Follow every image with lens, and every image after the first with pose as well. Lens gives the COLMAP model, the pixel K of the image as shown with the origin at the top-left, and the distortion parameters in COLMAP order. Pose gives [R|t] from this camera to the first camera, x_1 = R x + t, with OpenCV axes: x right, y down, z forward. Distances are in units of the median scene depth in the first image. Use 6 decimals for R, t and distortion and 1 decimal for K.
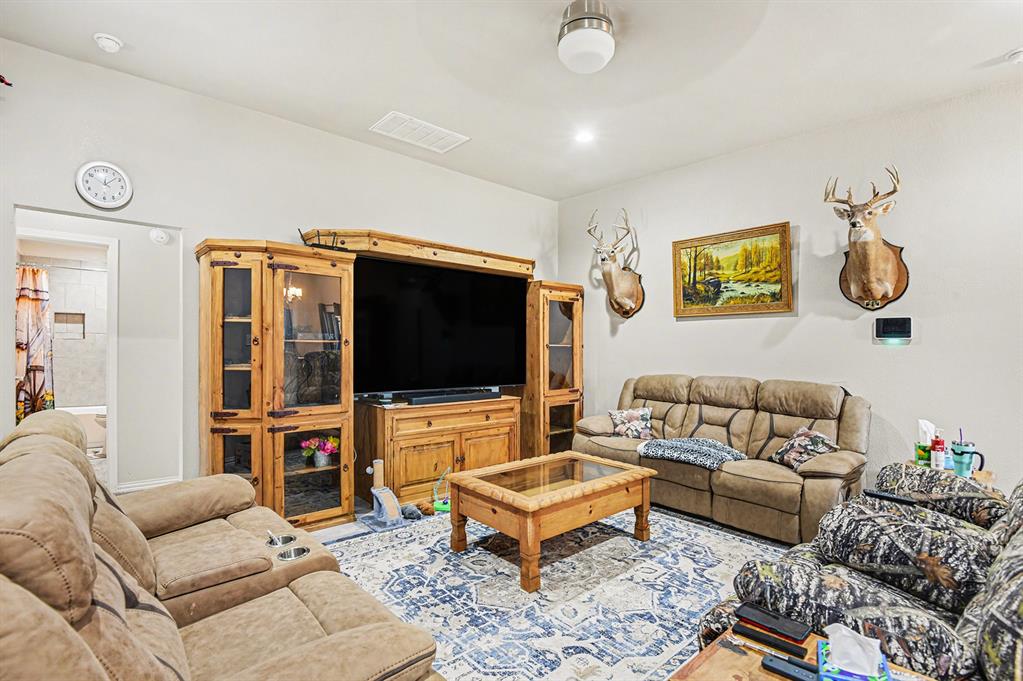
lens RADIAL K [[490.3, 0, 510.3], [0, 490.3, 335.6], [0, 0, 1]] dist [-0.014674, -0.000480]
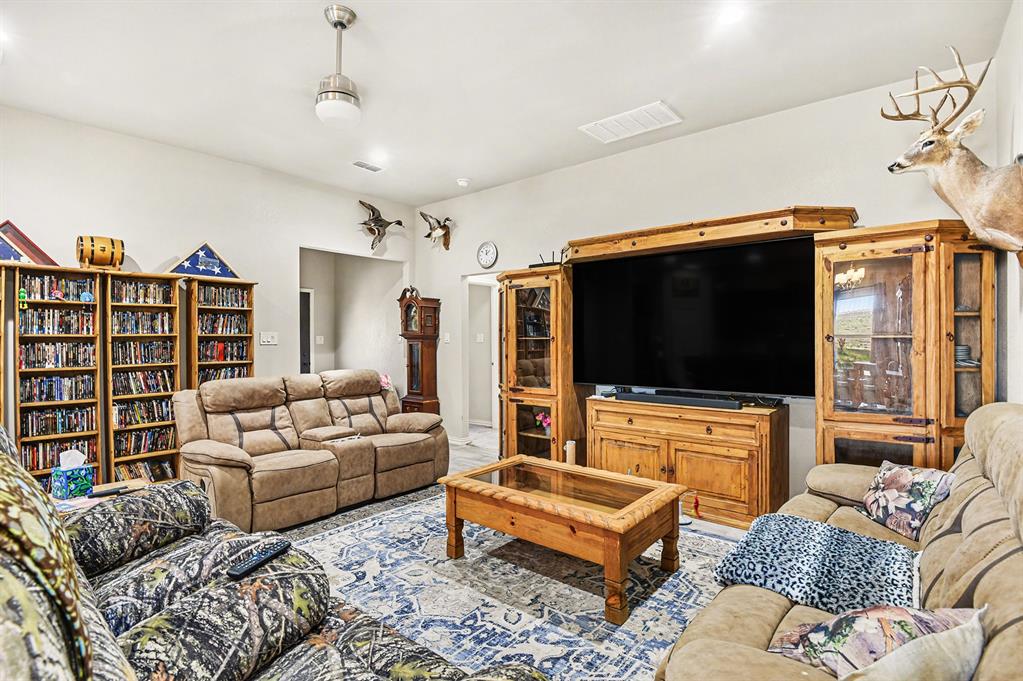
lens RADIAL K [[490.4, 0, 507.3], [0, 490.4, 339.5], [0, 0, 1]] dist [0.001749, -0.025816]
pose [[0.141685, -0.014532, -0.989805, 0.760485], [0.027038, 0.999576, -0.010805, 0.022446], [0.989543, -0.025232, 0.142017, 0.623681]]
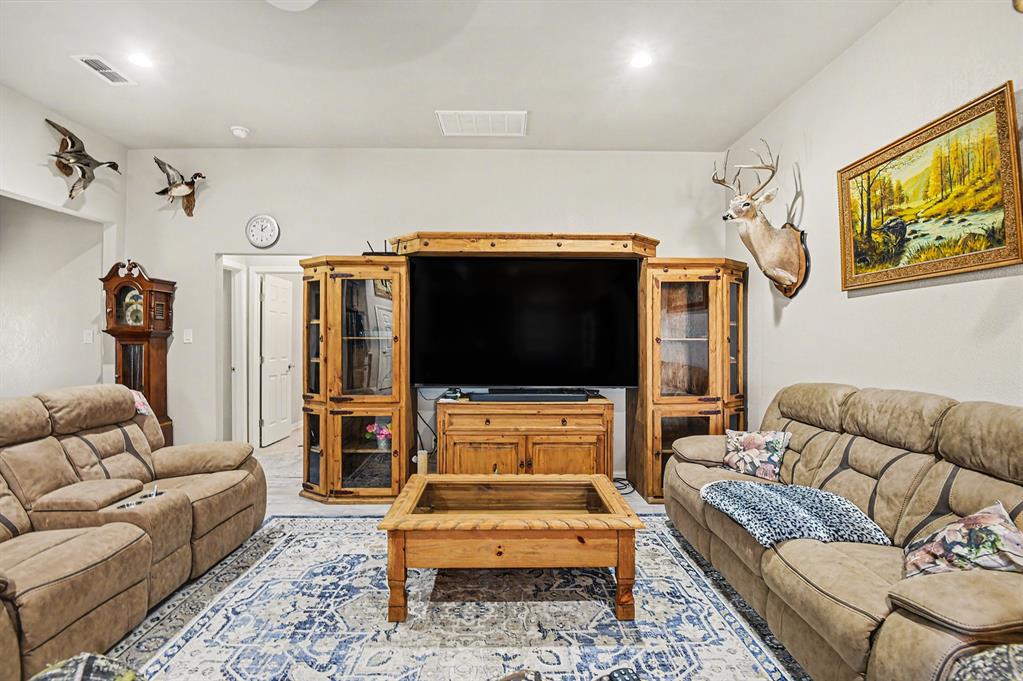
lens RADIAL K [[474.9, 0, 511.5], [0, 474.9, 340.5], [0, 0, 1]] dist [-0.003178, -0.023850]
pose [[0.756118, -0.010532, -0.654351, 0.483804], [0.021261, 0.999738, 0.008476, 0.012330], [0.654090, -0.020321, 0.756143, 0.322900]]
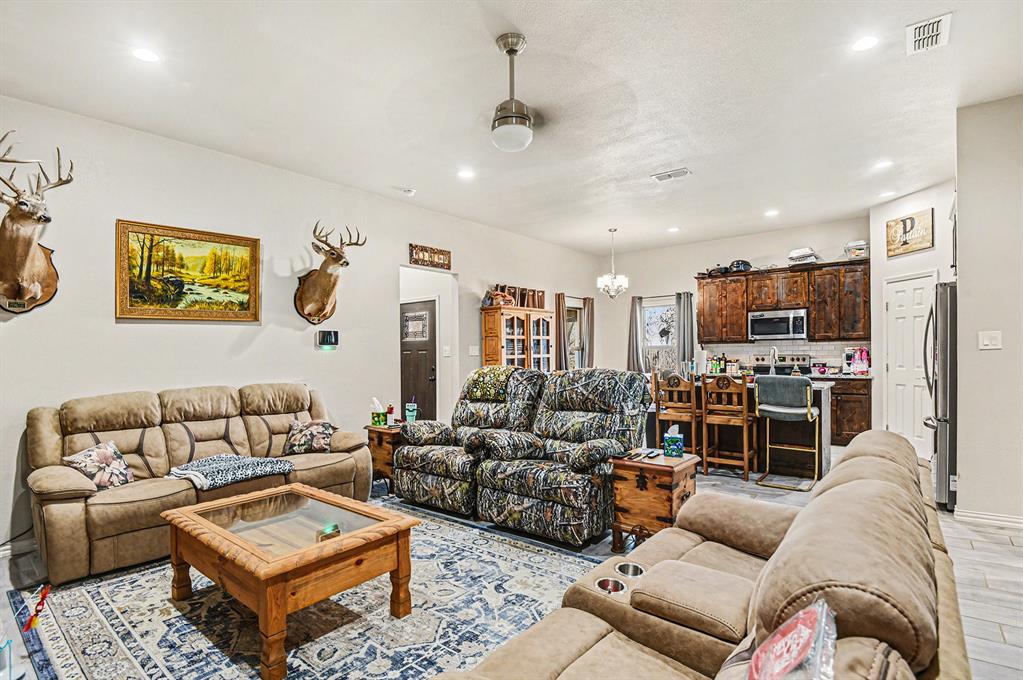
lens RADIAL K [[490.4, 0, 507.3], [0, 490.4, 339.0], [0, 0, 1]] dist [0.001749, -0.025816]
pose [[-0.151338, 0.010419, 0.988427, -0.596414], [-0.009719, 0.999880, -0.012027, -0.001435], [-0.988434, -0.011427, -0.151219, 0.607525]]
